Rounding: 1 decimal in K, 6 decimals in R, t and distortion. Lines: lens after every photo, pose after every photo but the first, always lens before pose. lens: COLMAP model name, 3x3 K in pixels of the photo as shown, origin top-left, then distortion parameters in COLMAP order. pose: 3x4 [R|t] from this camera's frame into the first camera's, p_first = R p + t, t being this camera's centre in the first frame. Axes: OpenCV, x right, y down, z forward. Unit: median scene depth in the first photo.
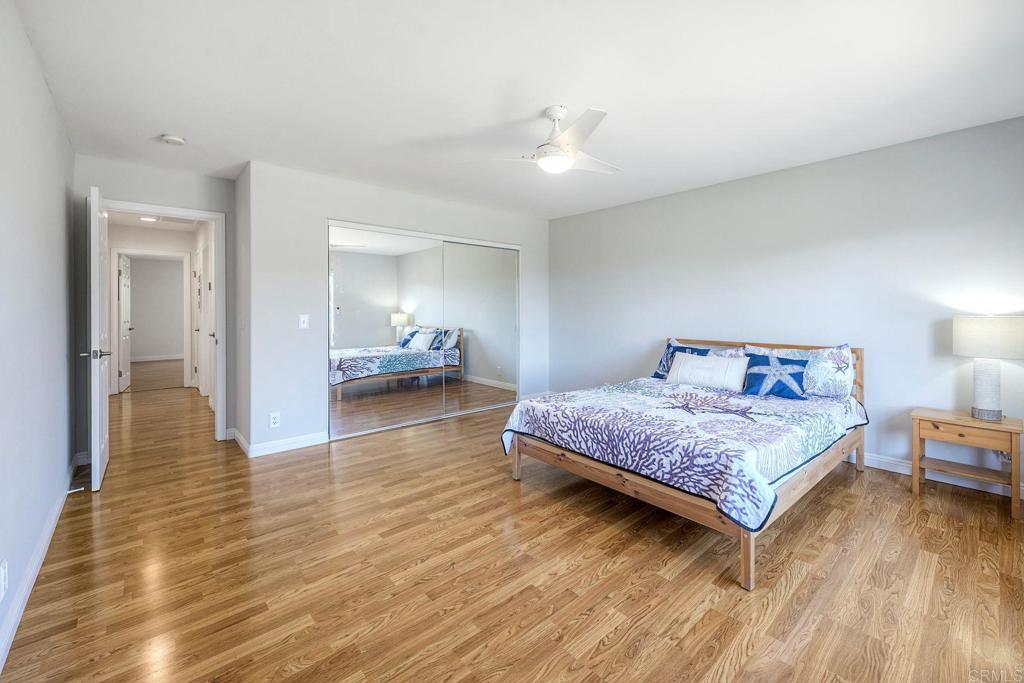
lens RADIAL K [[415.2, 0, 508.4], [0, 415.2, 310.7], [0, 0, 1]] dist [0.002483, 0.001065]
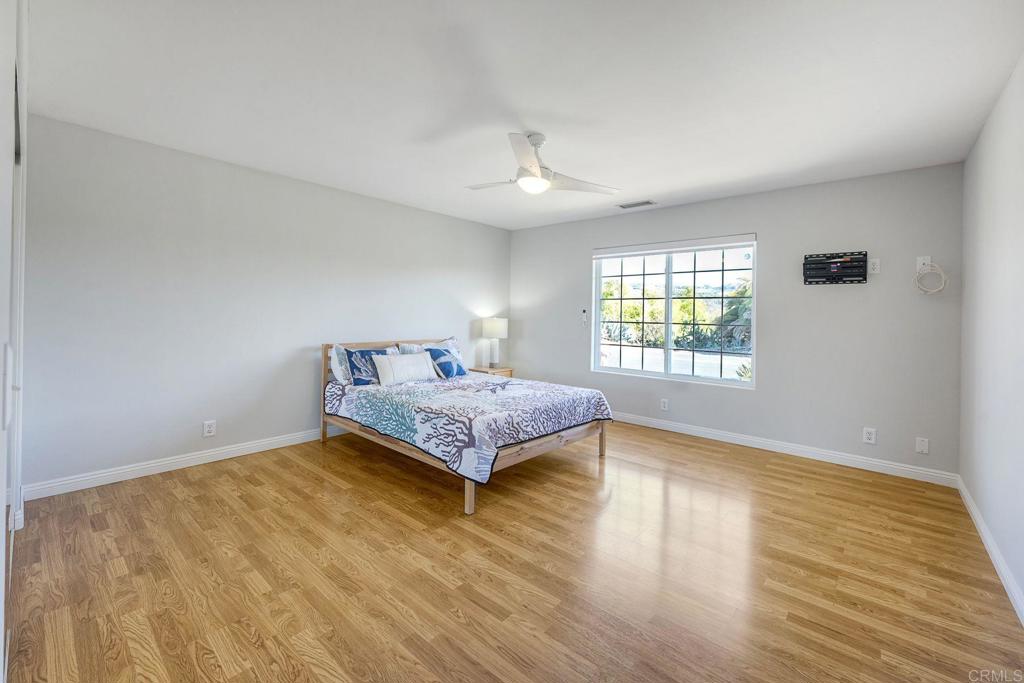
lens RADIAL K [[415.2, 0, 528.3], [0, 415.2, 316.4], [0, 0, 1]] dist [0.002483, 0.001065]
pose [[-0.140769, -0.002969, 0.990038, -1.010346], [-0.015453, 0.999880, 0.000802, -0.004105], [-0.989922, -0.015186, -0.140798, 1.204852]]
